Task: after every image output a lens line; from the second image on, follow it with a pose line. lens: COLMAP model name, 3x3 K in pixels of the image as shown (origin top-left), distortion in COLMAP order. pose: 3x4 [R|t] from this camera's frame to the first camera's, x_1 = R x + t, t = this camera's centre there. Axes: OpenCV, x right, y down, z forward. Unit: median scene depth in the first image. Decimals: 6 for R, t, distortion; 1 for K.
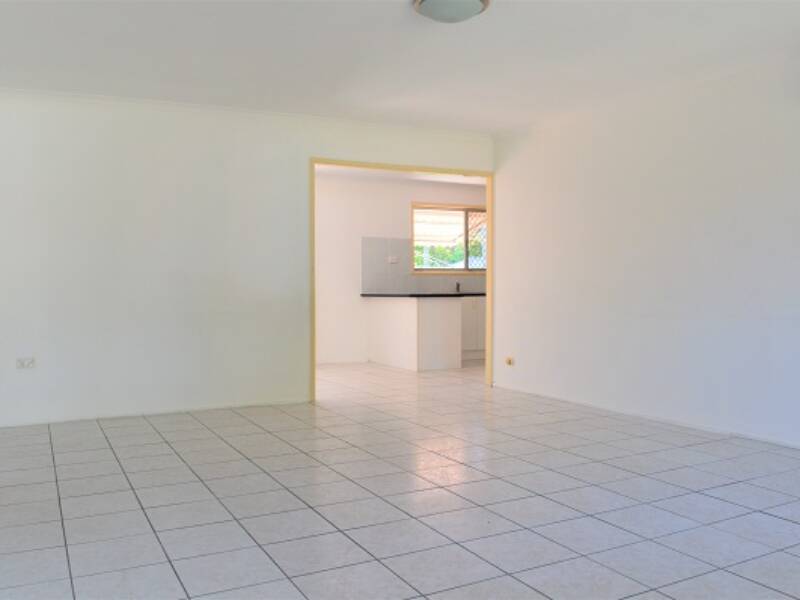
lens RADIAL K [[730.4, 0, 400.0], [0, 730.4, 298.7], [0, 0, 1]] dist [-0.104533, 0.054333]
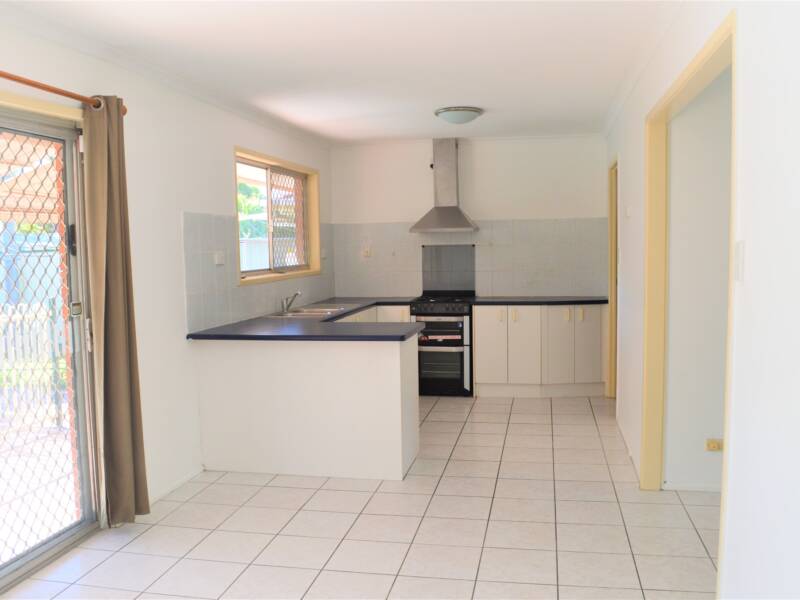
lens RADIAL K [[730.4, 0, 402.7], [0, 730.4, 301.3], [0, 0, 1]] dist [-0.104533, 0.054333]
pose [[0.628441, -0.065094, 0.775129, -0.298526], [0.027823, 0.997736, 0.061230, -0.047944], [-0.777359, -0.016912, 0.628829, 0.553468]]
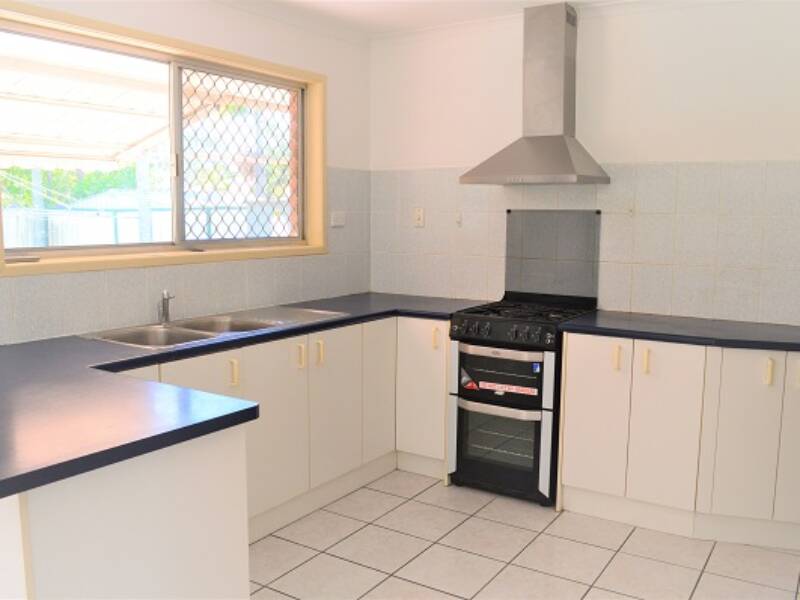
lens RADIAL K [[730.4, 0, 395.9], [0, 730.4, 296.2], [0, 0, 1]] dist [-0.104533, 0.054333]
pose [[0.874945, -0.041270, 0.482461, 0.017162], [-0.005301, 0.995485, 0.094768, -0.048547], [-0.484194, -0.085475, 0.870776, 0.668810]]
